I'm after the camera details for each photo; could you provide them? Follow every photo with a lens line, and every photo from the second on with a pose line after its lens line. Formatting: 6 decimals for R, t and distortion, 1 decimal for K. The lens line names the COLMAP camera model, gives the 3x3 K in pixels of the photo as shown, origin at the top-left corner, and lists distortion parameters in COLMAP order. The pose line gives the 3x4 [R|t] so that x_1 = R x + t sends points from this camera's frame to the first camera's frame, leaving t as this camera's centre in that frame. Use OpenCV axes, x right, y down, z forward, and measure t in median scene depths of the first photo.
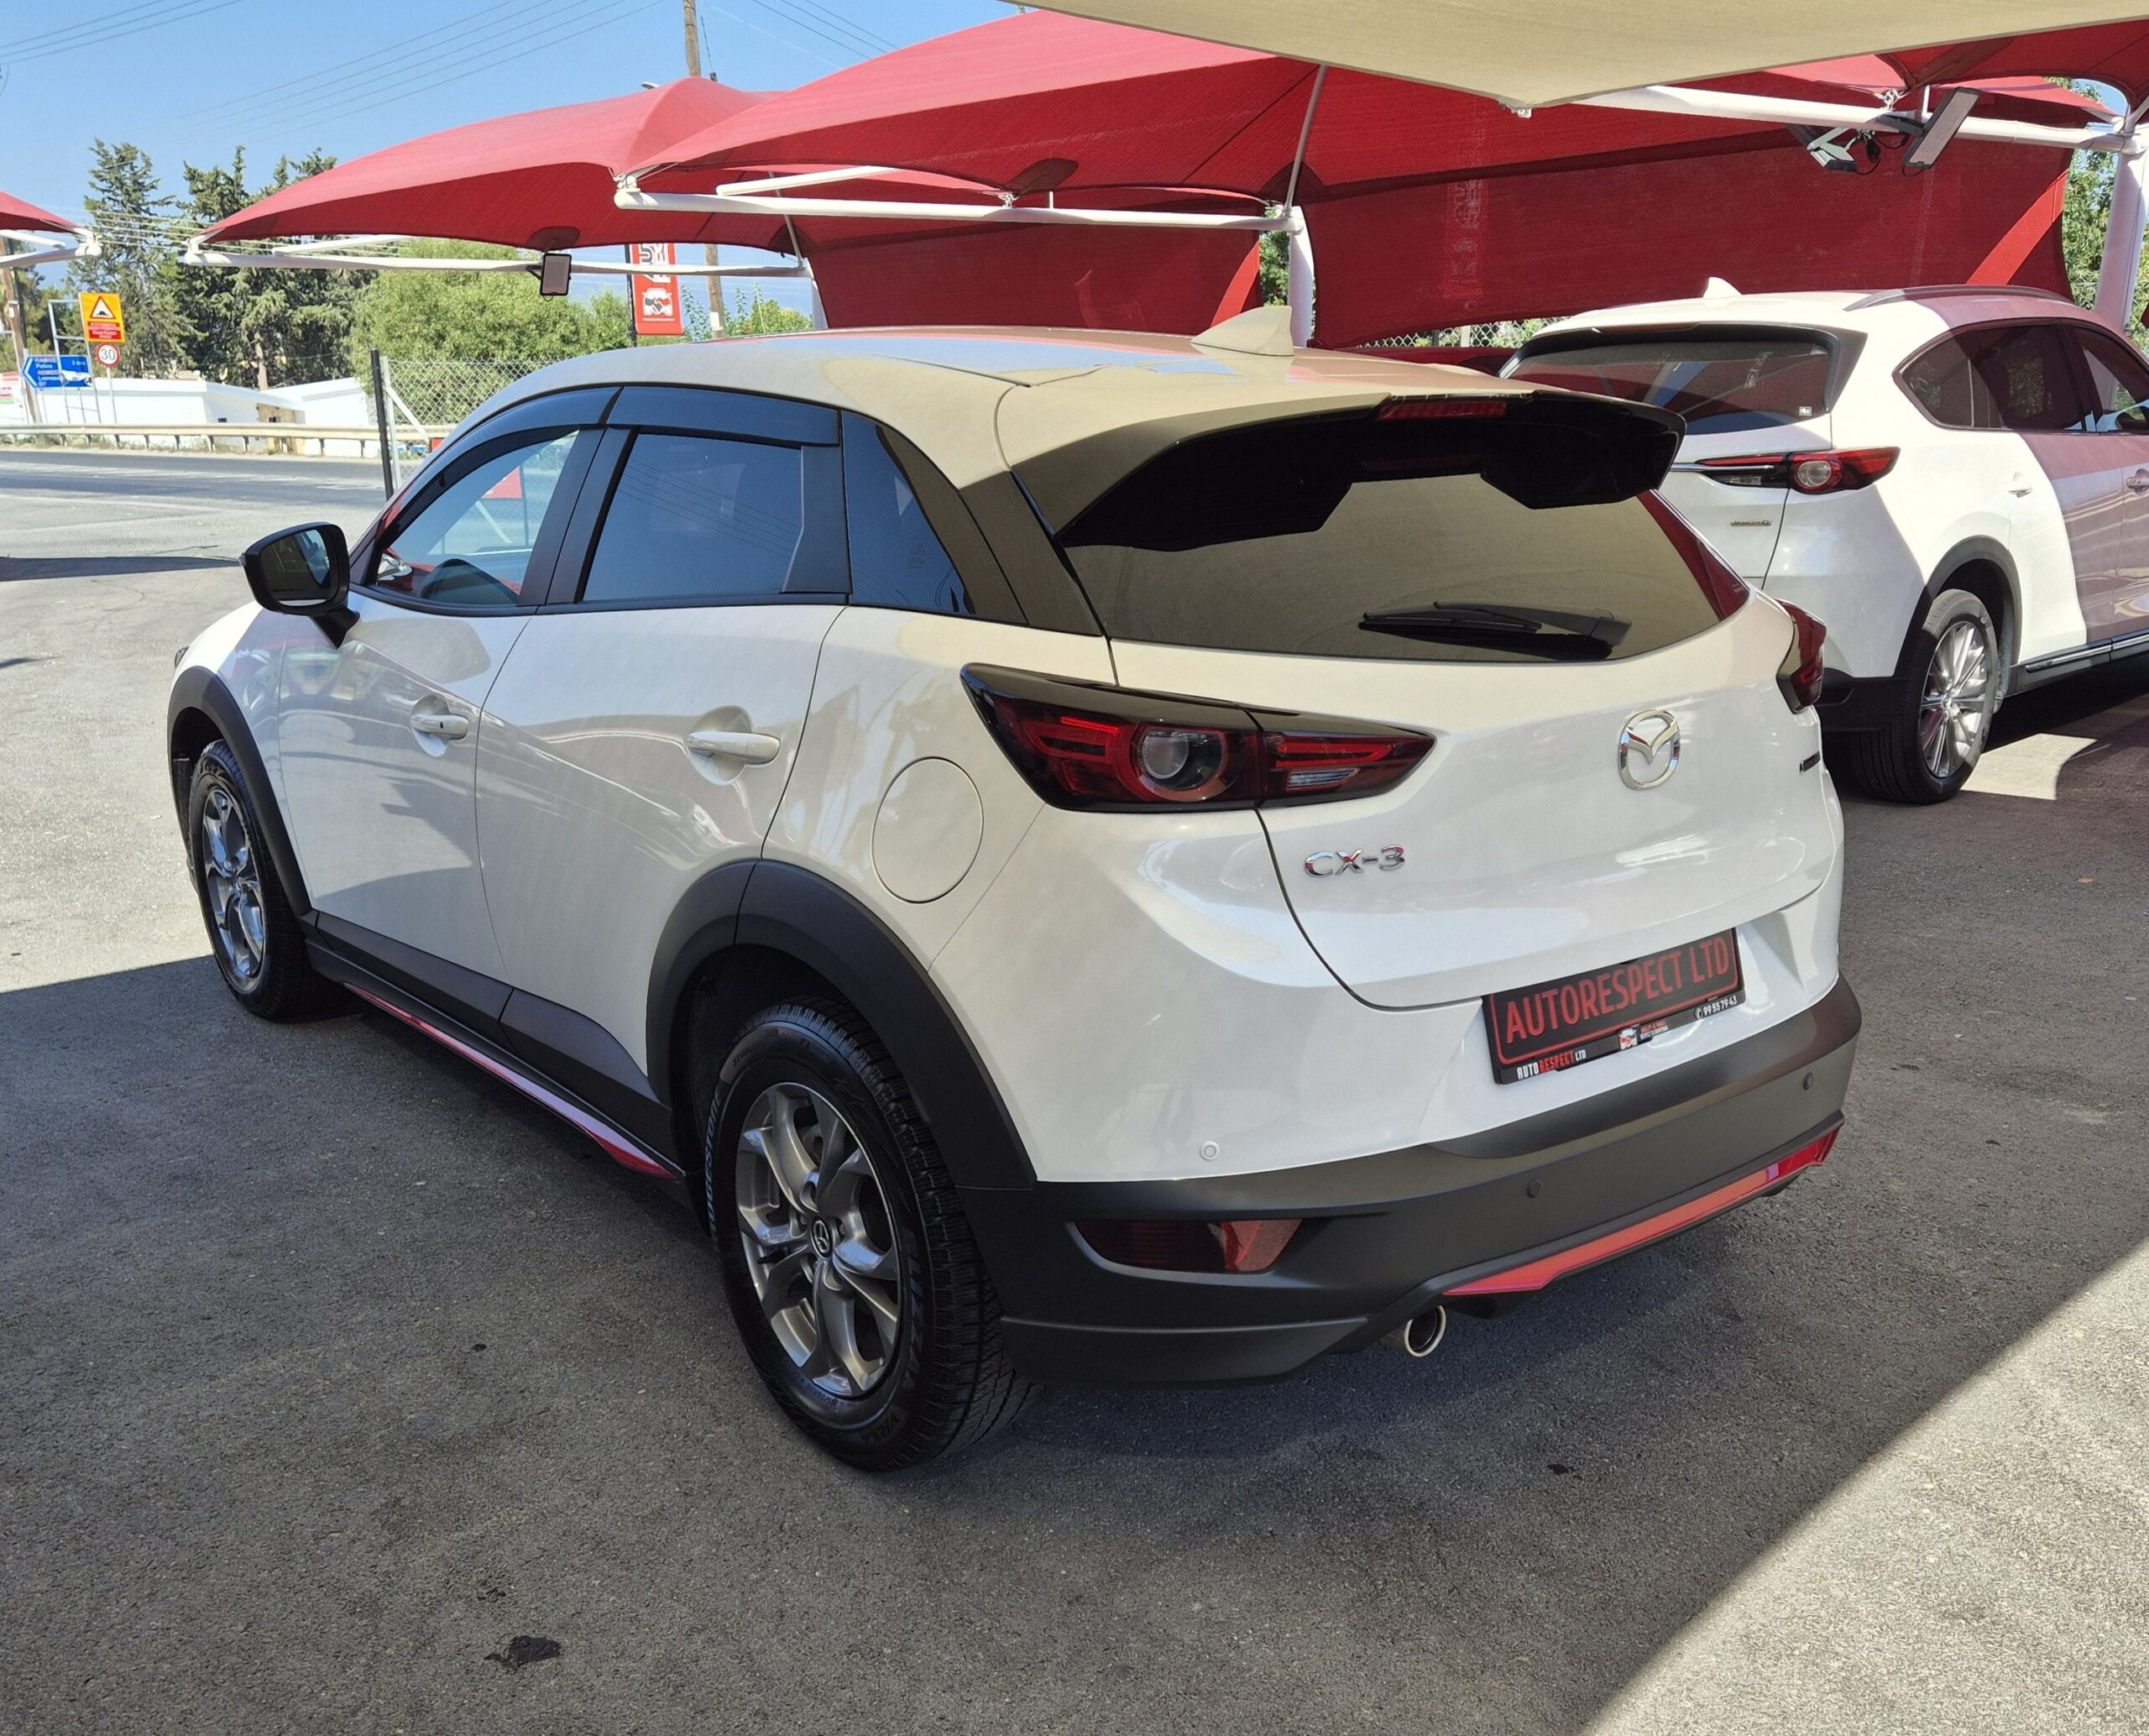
lens RADIAL K [[2142.1, 0, 1072.1], [0, 2142.1, 833.9], [0, 0, 1]] dist [0.076986, -0.005641]
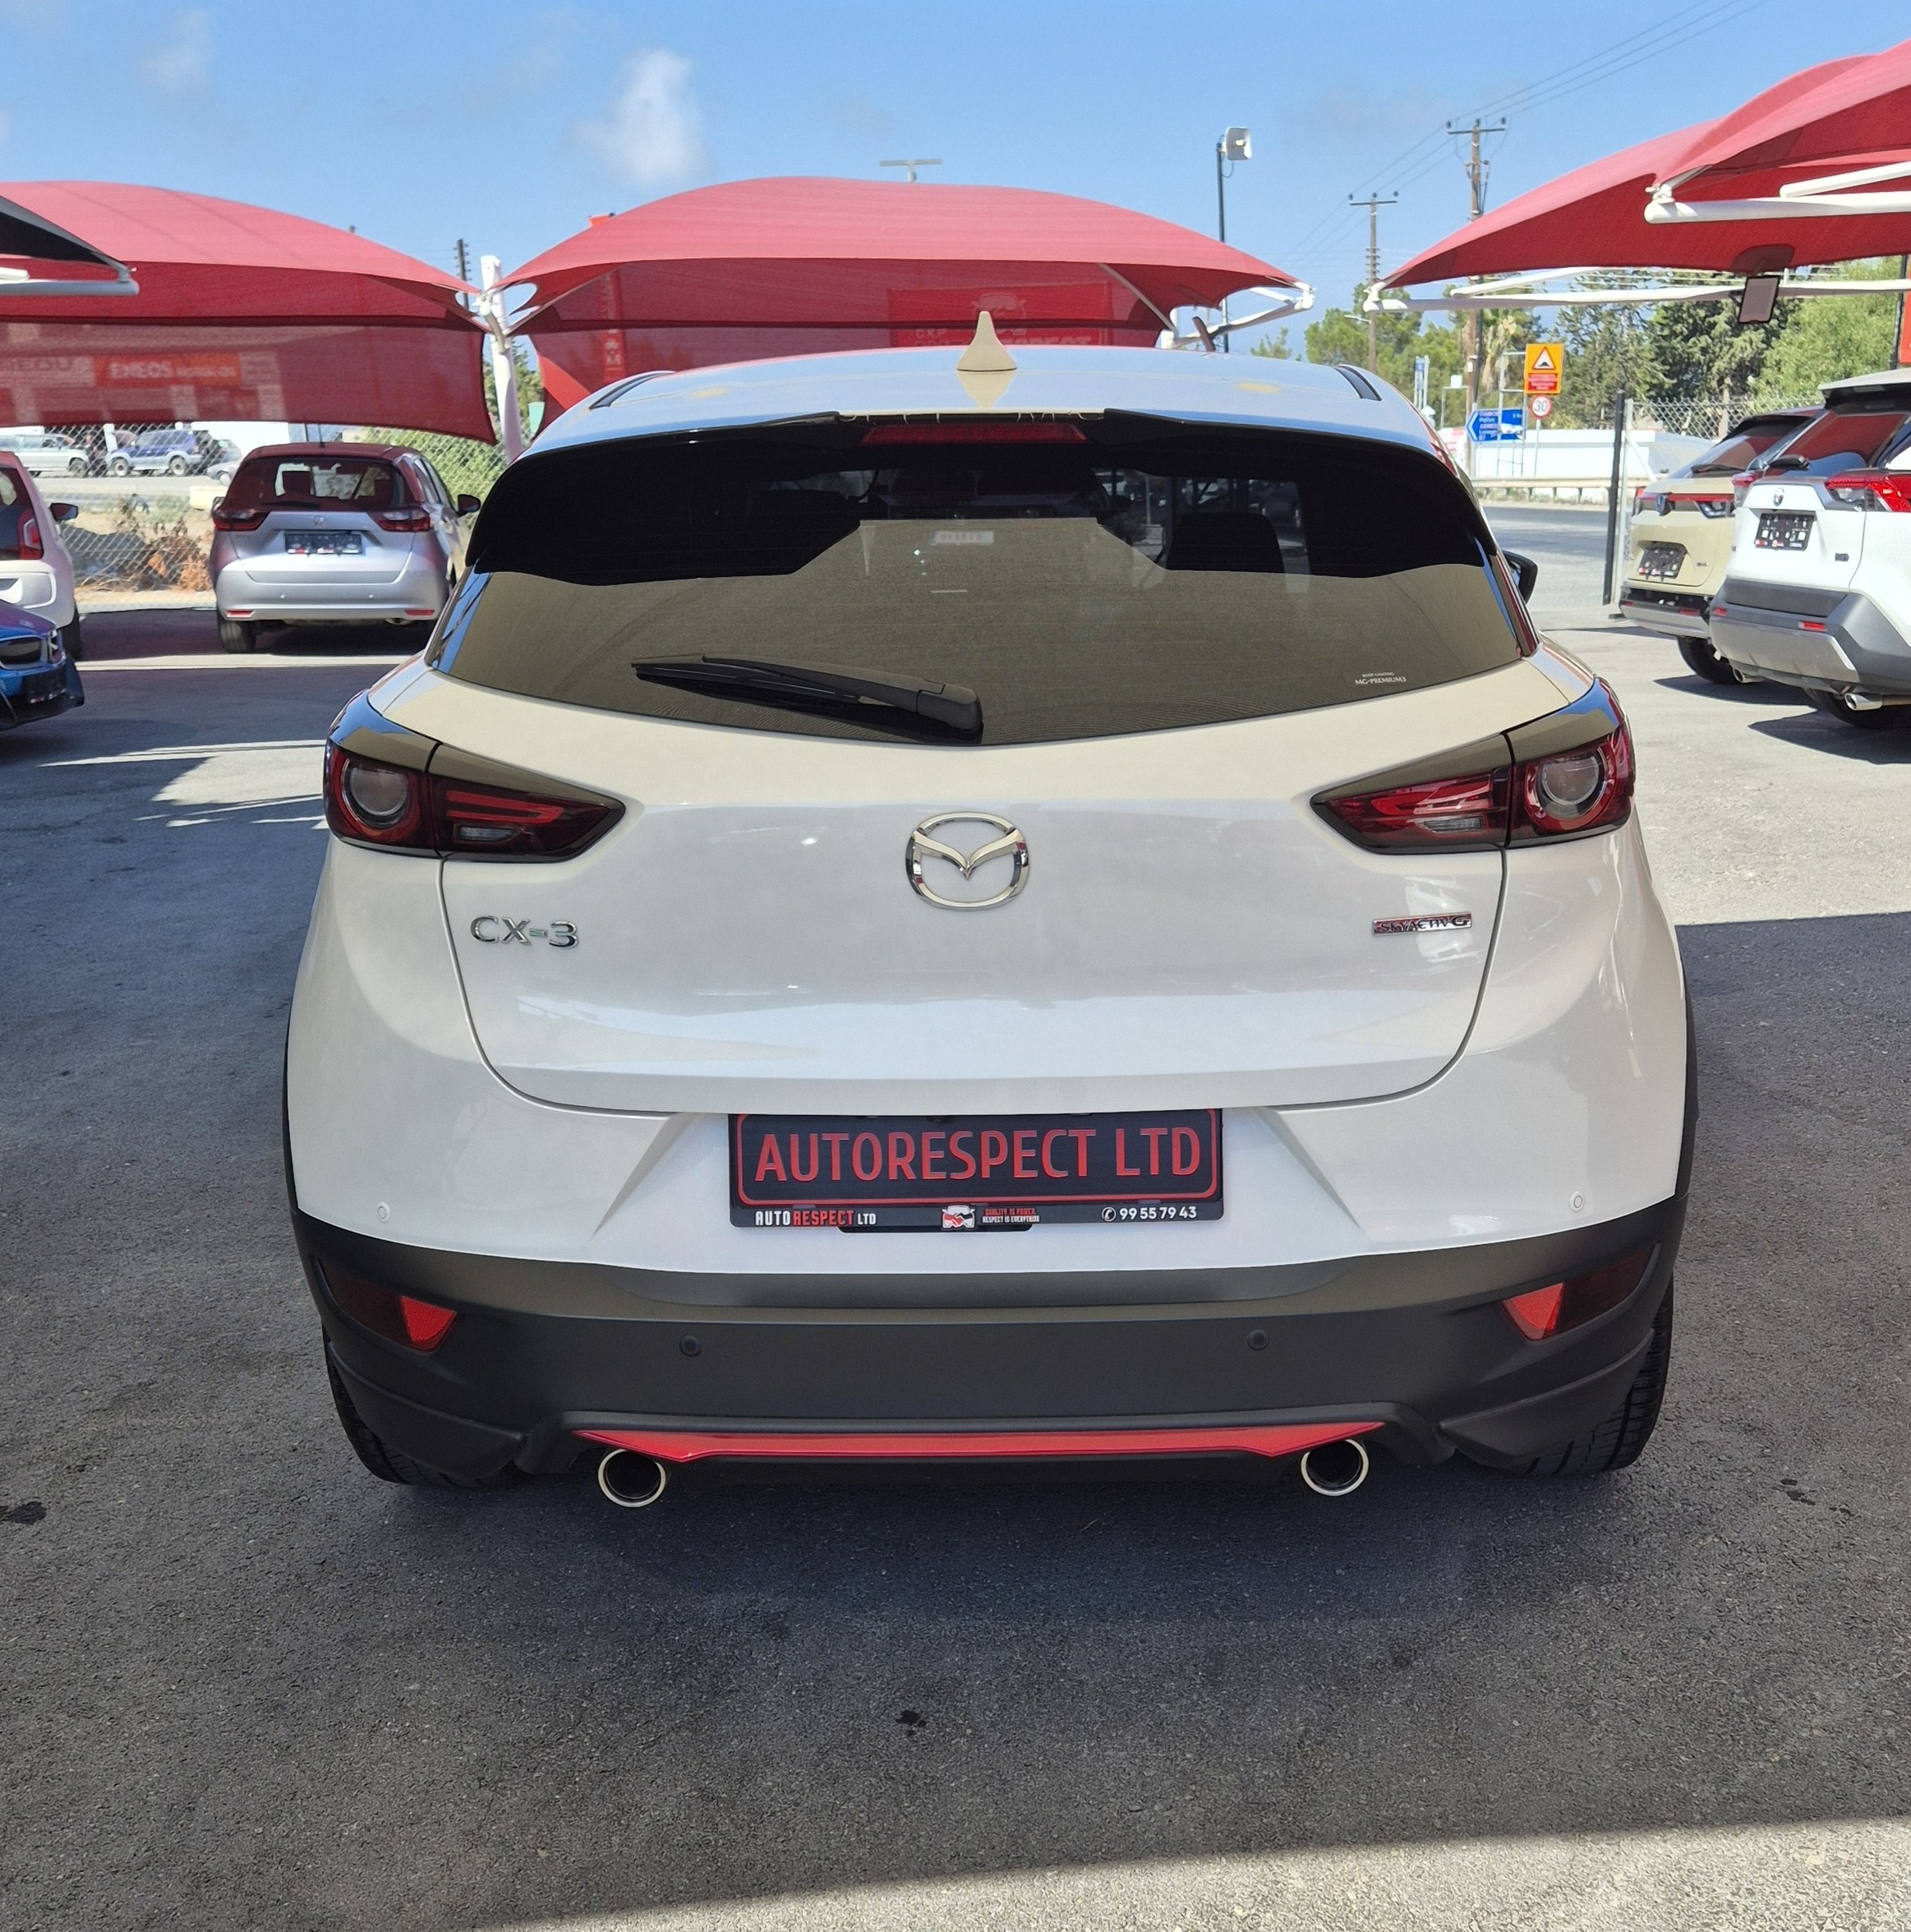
lens RADIAL K [[2315.0, 0, 955.5], [0, 2315.0, 966.0], [0, 0, 1]] dist [0.066088, -0.005404]
pose [[0.745416, 0.145107, -0.650615, 0.777890], [-0.132646, 0.988790, 0.068556, -0.055289], [0.653269, 0.035198, 0.756307, 0.326020]]
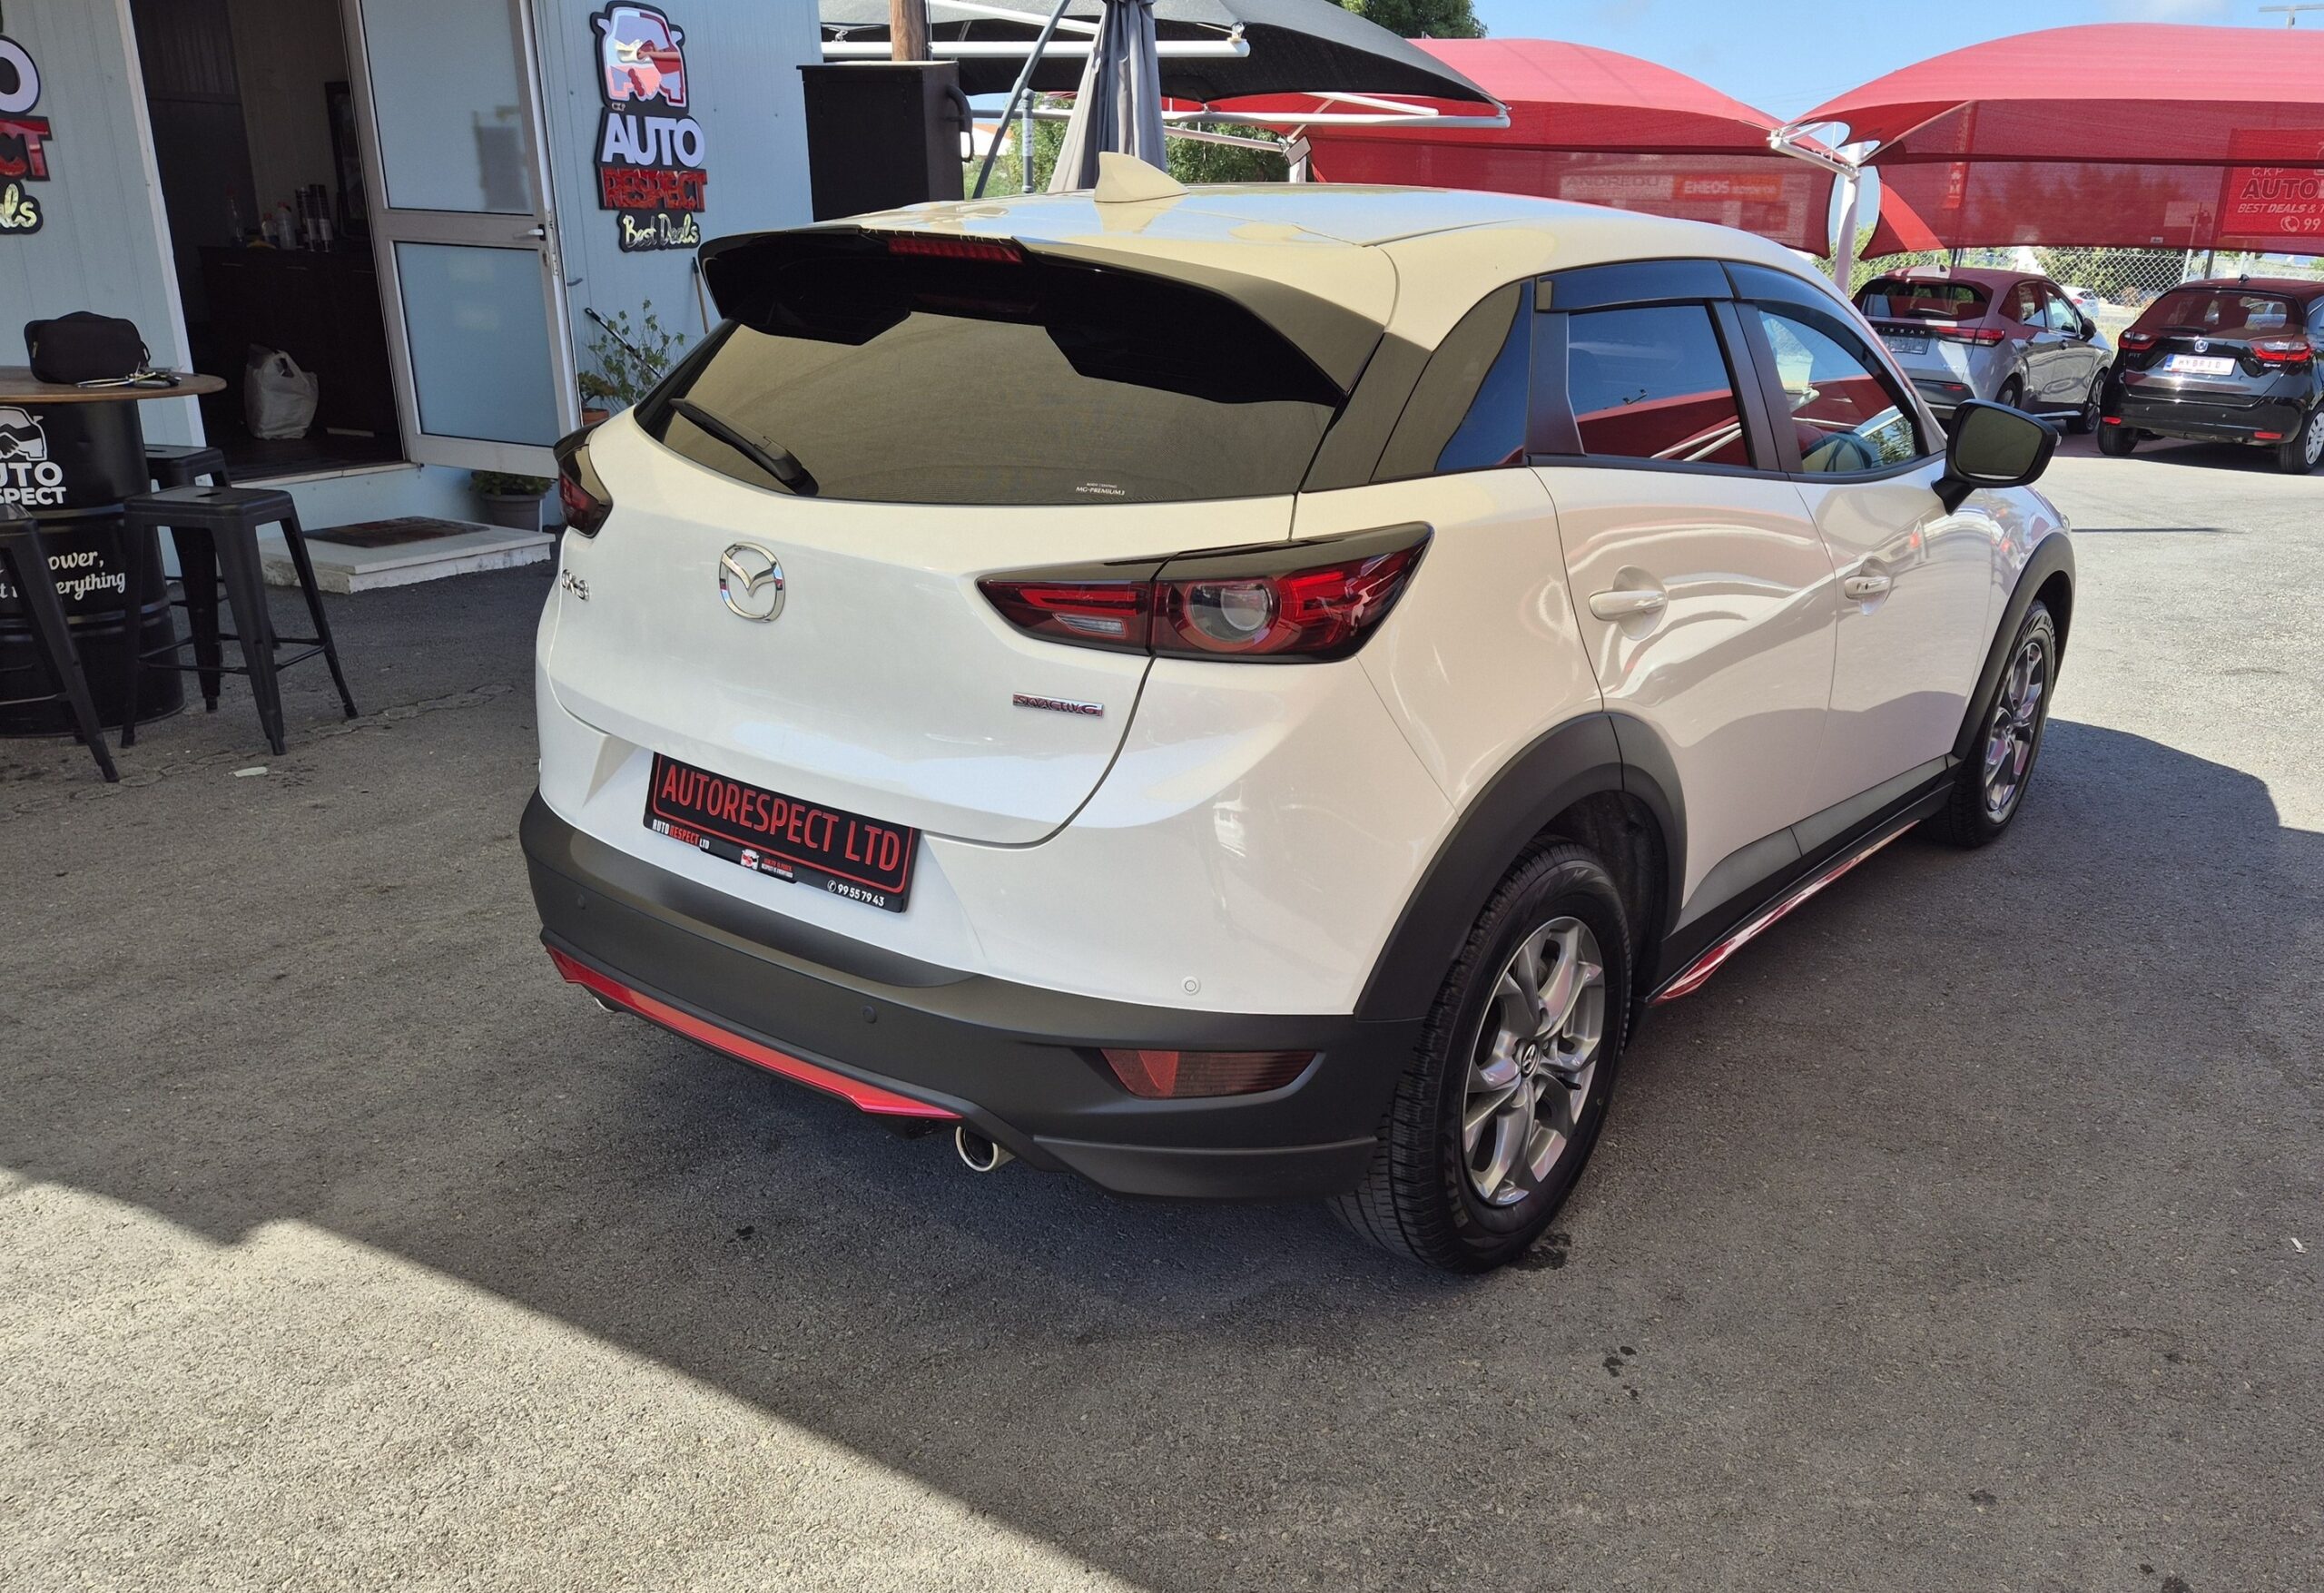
lens RADIAL K [[1809.1, 0, 1170.6], [0, 1809.1, 740.1], [0, 0, 1]] dist [0.083484, -0.069108]
pose [[0.219179, 0.283811, -0.933494, 1.056511], [-0.252970, 0.940571, 0.226567, -0.198731], [0.942320, 0.186487, 0.277950, 0.901492]]
